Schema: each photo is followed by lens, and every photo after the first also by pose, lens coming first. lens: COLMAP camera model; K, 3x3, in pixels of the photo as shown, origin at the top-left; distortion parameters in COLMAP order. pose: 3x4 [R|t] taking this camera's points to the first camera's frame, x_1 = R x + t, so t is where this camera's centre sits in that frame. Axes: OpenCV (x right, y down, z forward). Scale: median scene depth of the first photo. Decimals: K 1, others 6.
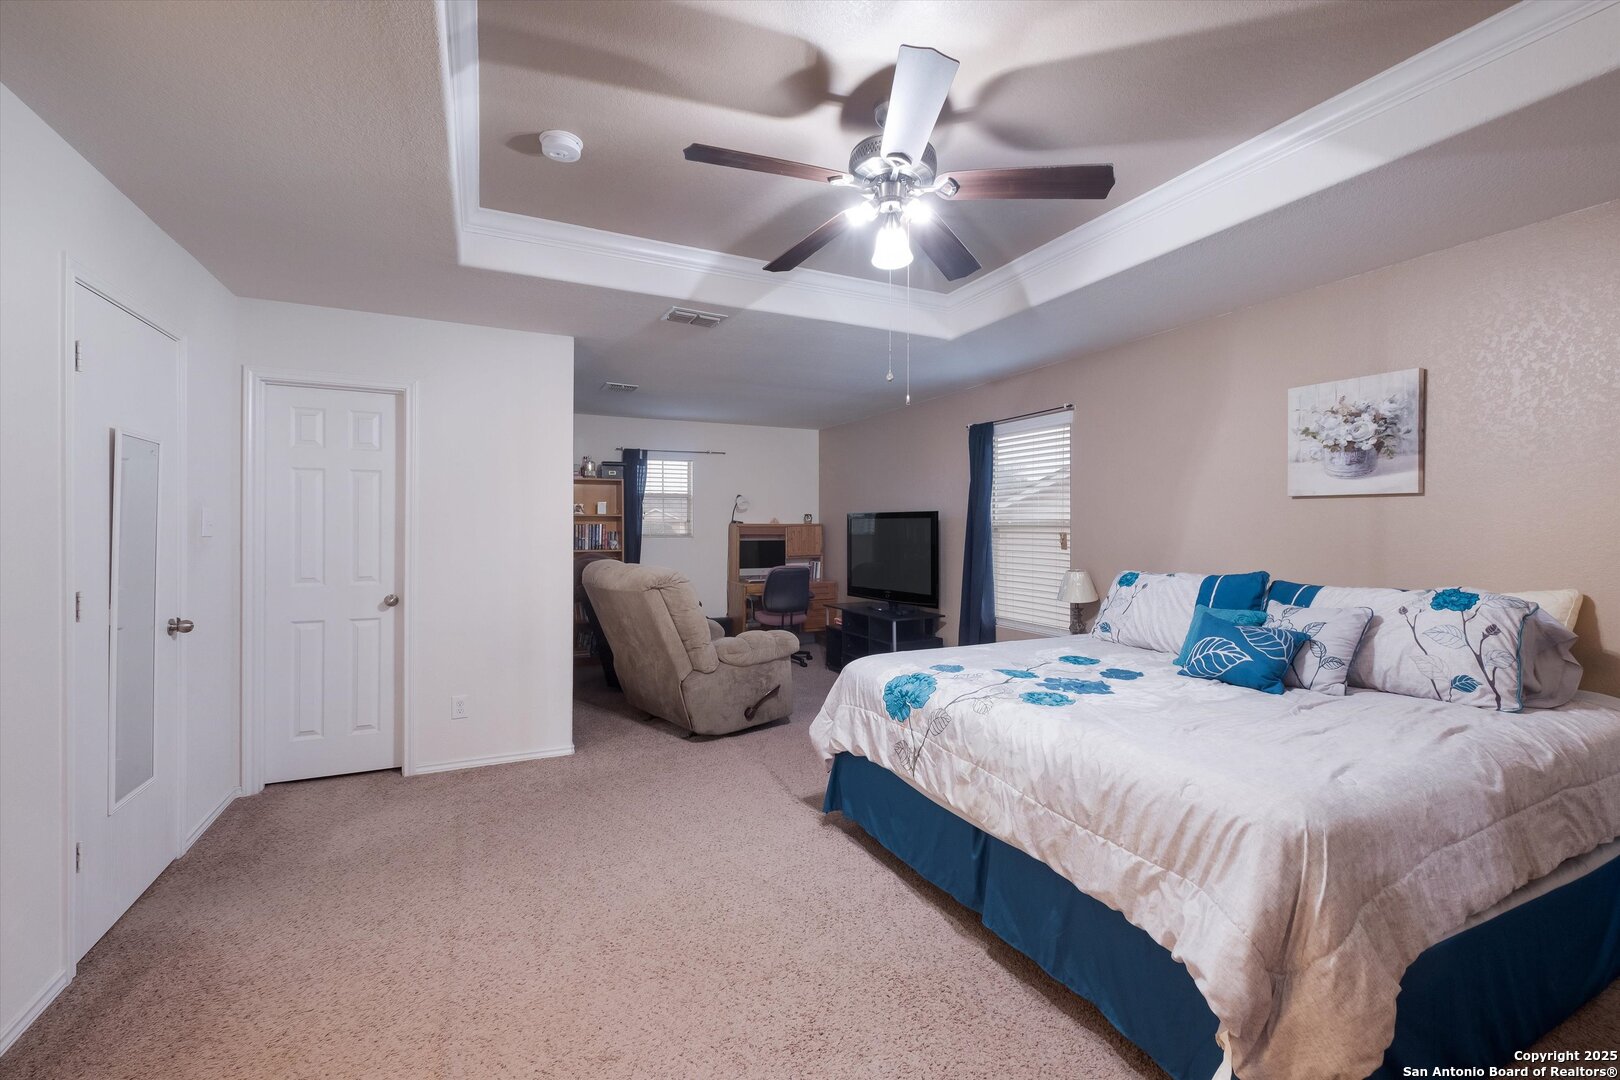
lens RADIAL K [[686.8, 0, 806.4], [0, 686.8, 530.8], [0, 0, 1]] dist [-0.000169, -0.000211]
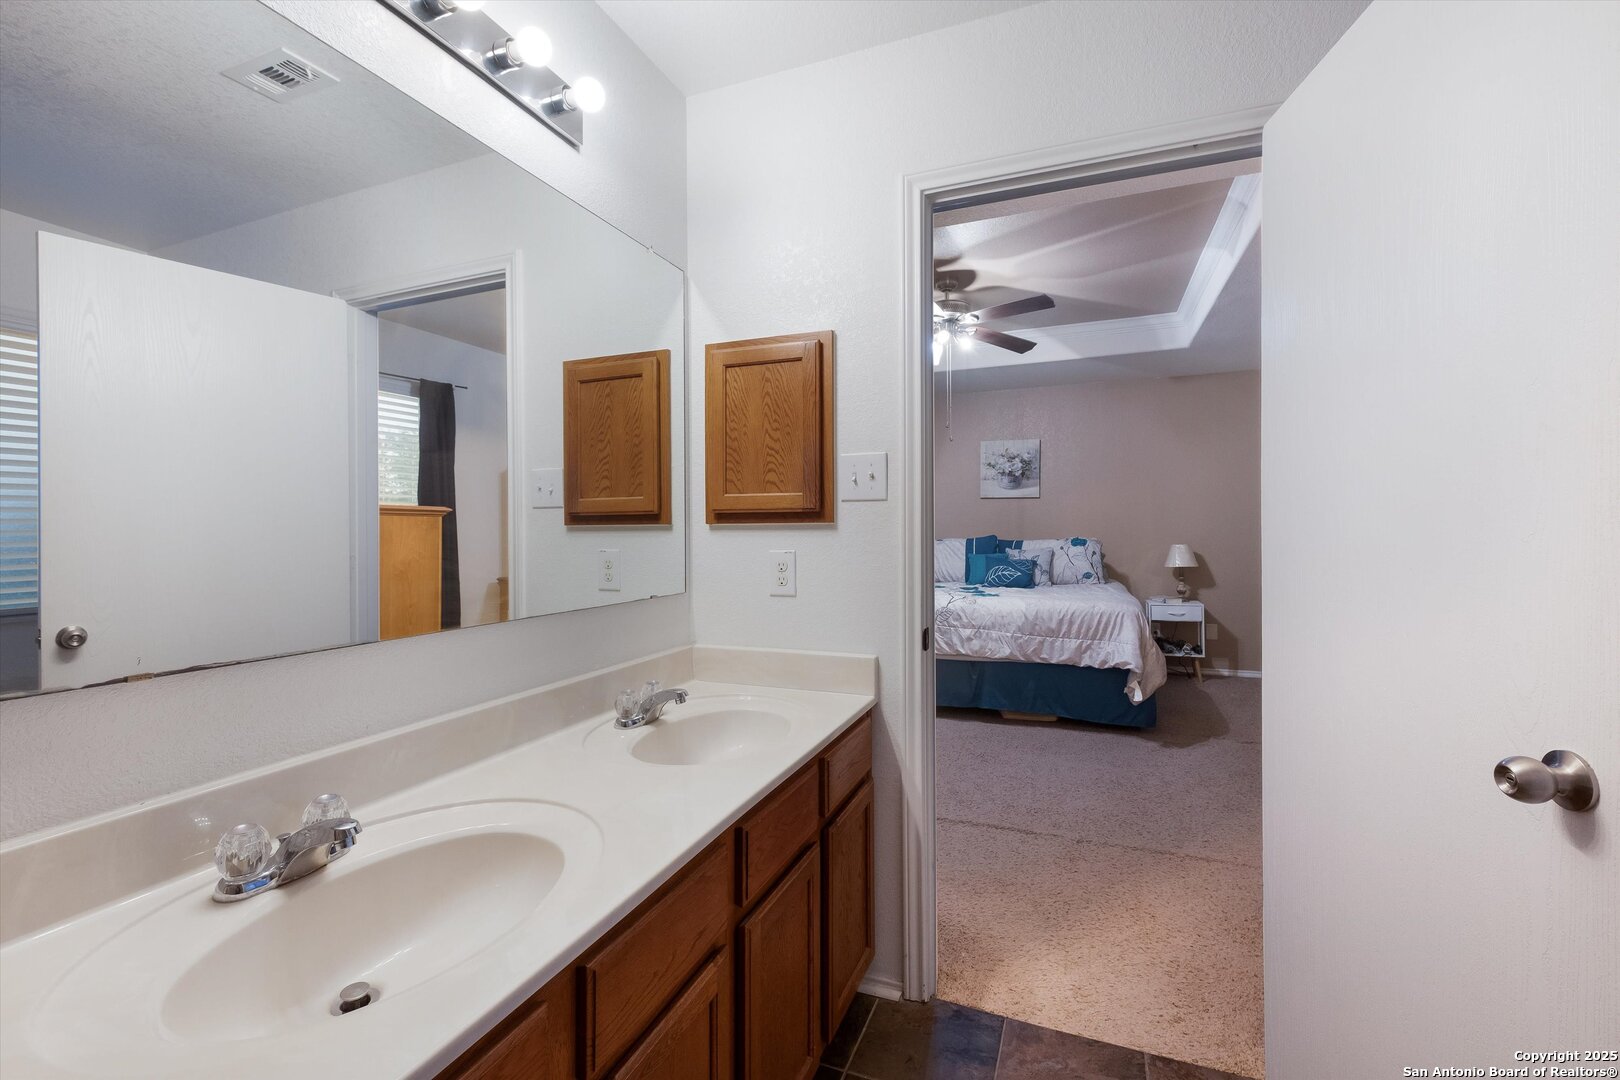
lens RADIAL K [[686.8, 0, 809.2], [0, 686.8, 538.5], [0, 0, 1]] dist [-0.000169, -0.000211]
pose [[0.731774, -0.016218, 0.681355, -1.329279], [0.011144, 0.999868, 0.011831, 0.049158], [-0.681457, -0.001064, 0.731858, -0.099417]]
